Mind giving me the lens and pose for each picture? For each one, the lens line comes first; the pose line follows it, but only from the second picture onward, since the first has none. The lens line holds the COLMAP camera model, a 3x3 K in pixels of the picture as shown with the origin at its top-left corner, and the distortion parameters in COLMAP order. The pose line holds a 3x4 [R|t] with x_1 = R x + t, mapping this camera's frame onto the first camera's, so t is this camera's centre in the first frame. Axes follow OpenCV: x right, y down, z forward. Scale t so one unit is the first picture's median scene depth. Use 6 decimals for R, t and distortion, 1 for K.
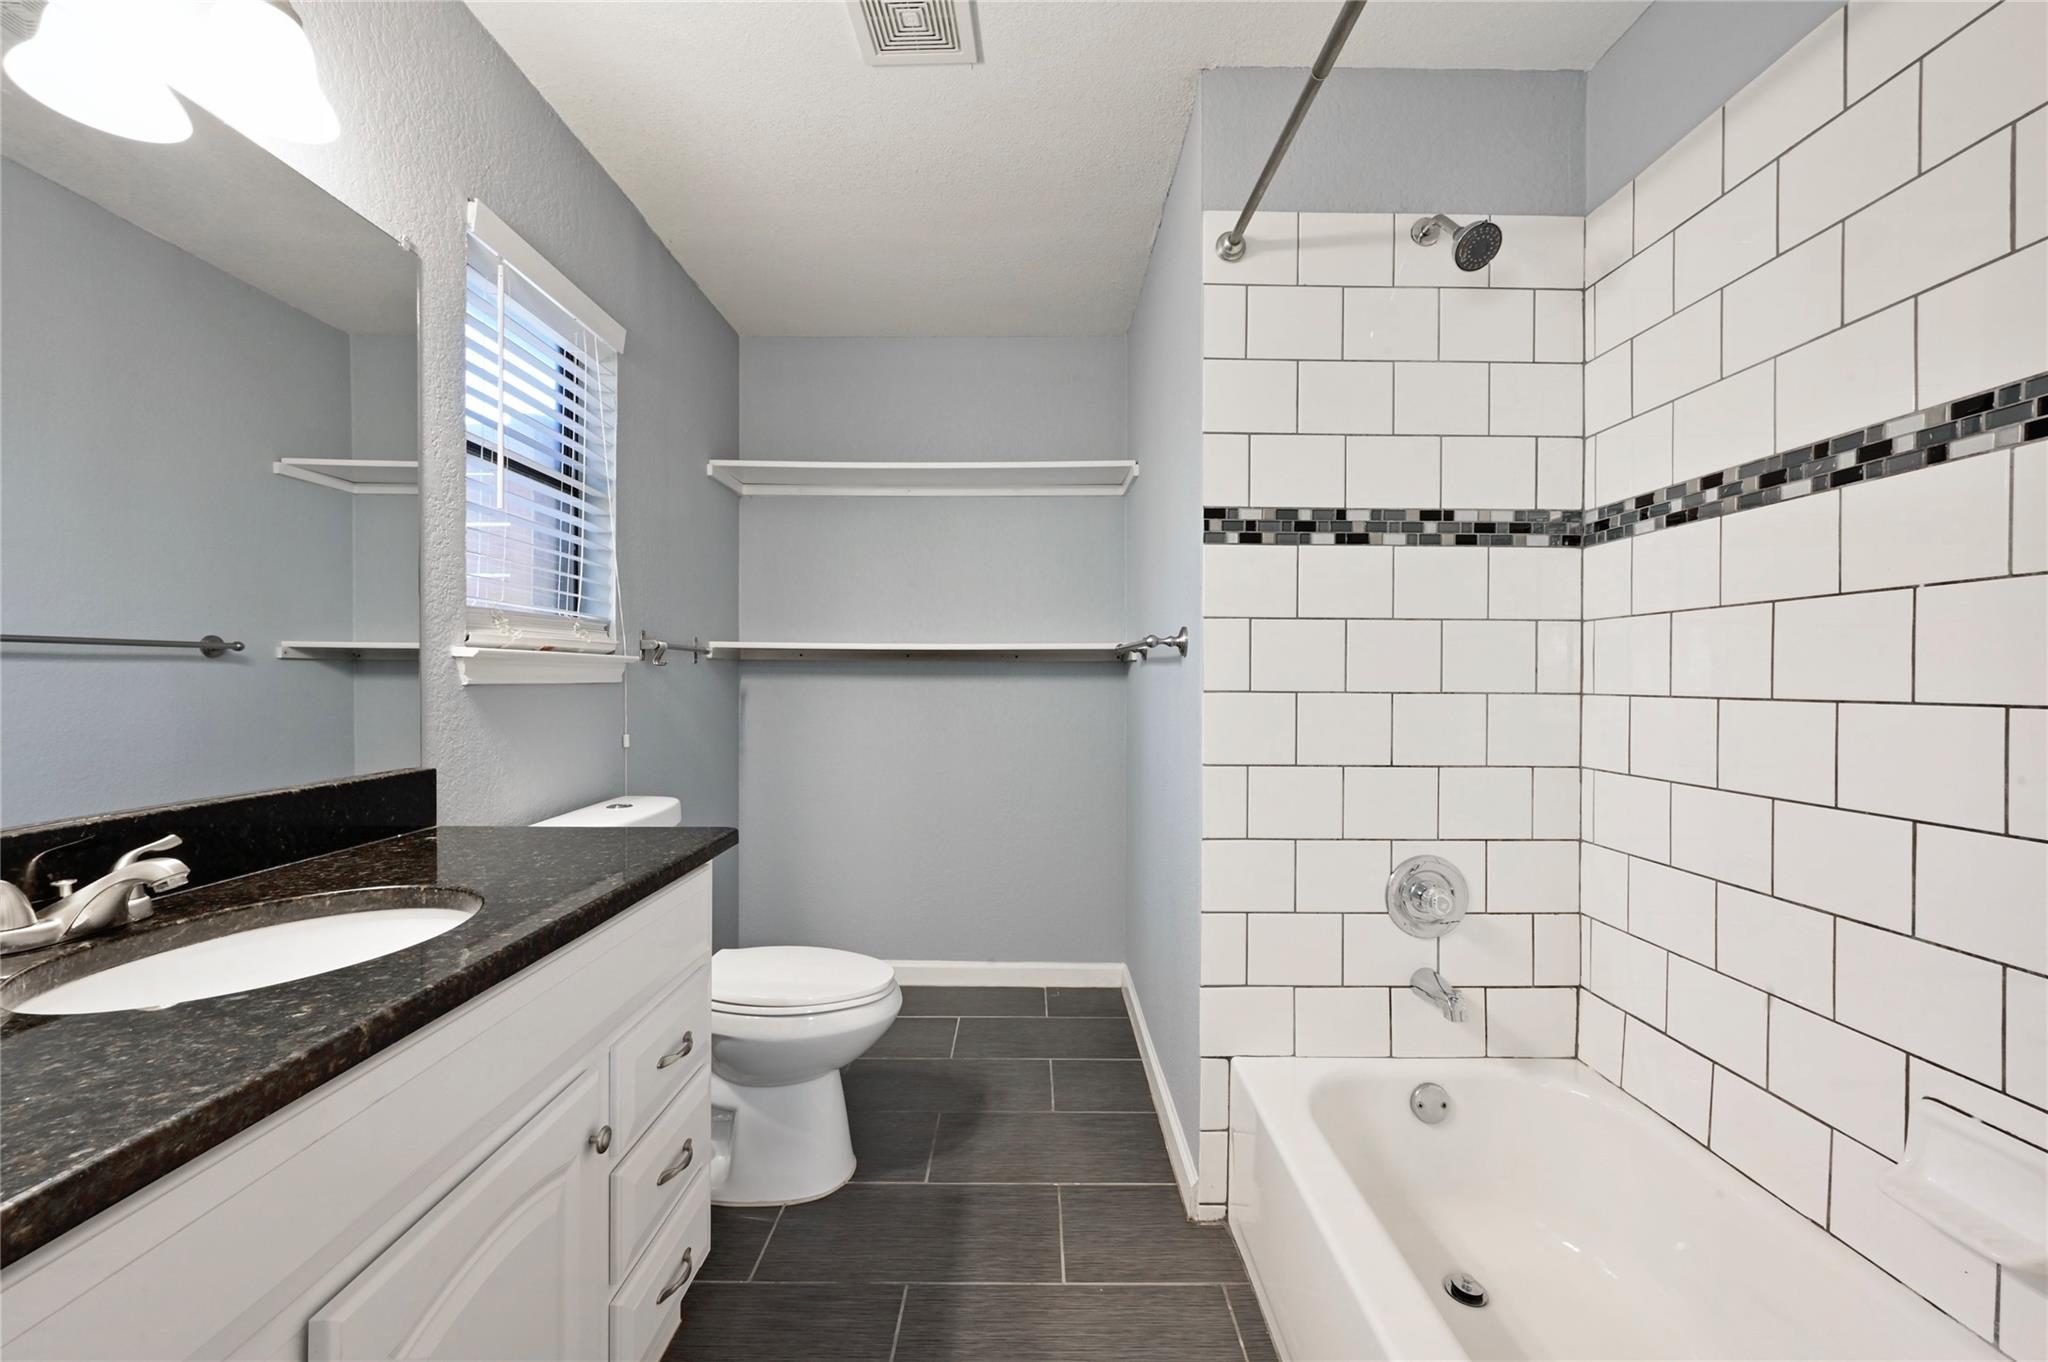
lens RADIAL K [[809.5, 0, 1019.0], [0, 809.5, 676.9], [0, 0, 1]] dist [-0.001676, 0.000023]
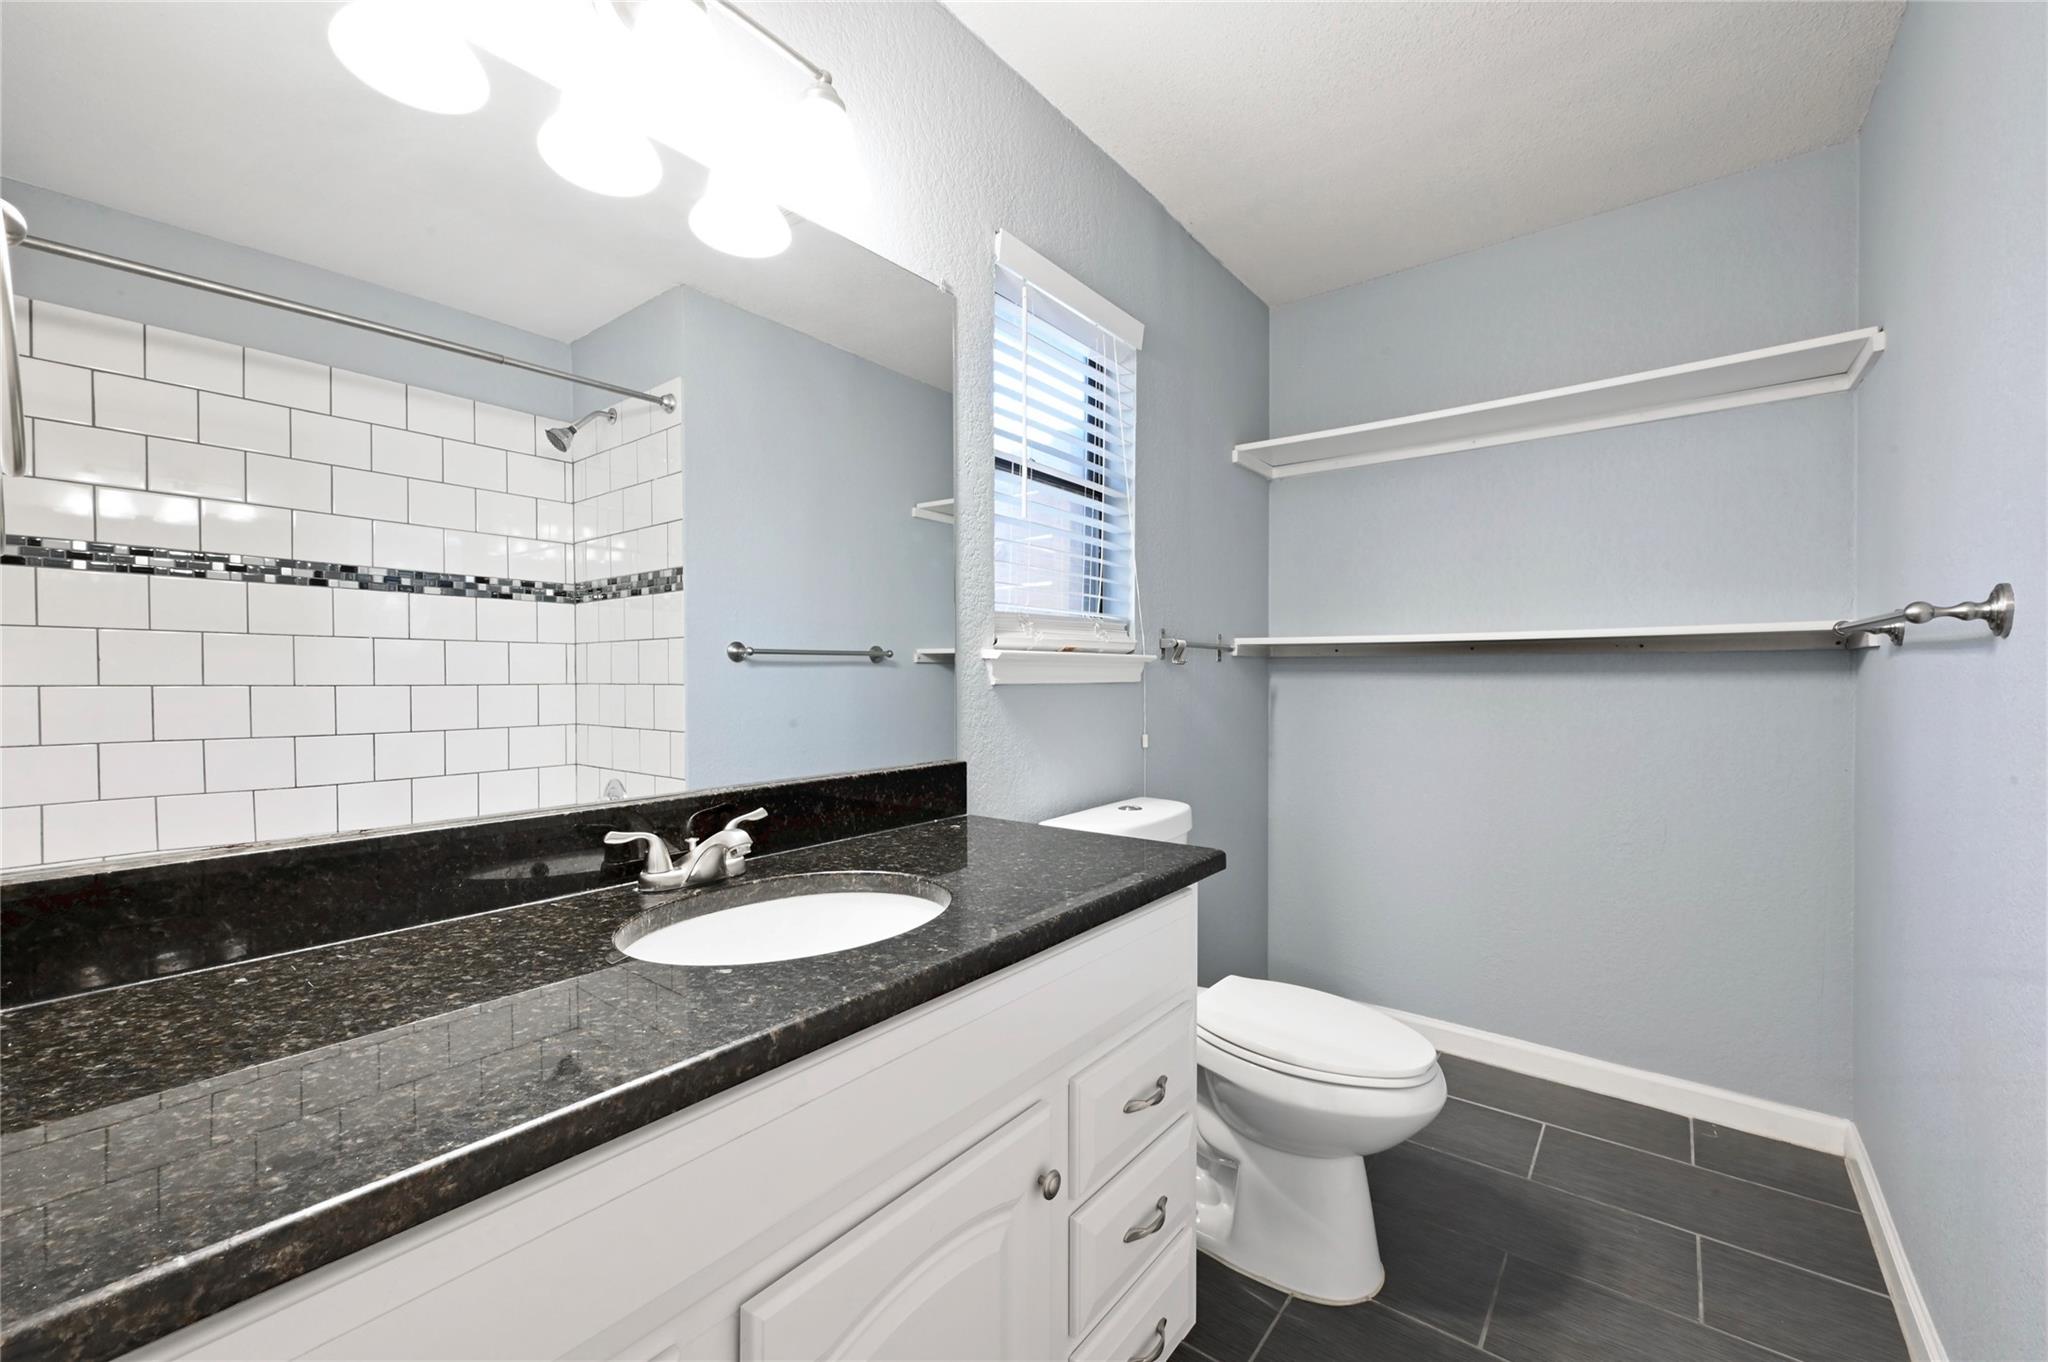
lens RADIAL K [[809.5, 0, 1037.7], [0, 809.5, 683.0], [0, 0, 1]] dist [-0.001676, 0.000023]
pose [[0.791177, 0.001187, -0.611586, 0.018358], [0.005142, 0.999950, 0.008593, -0.001287], [0.611566, -0.009943, 0.791131, 0.160413]]
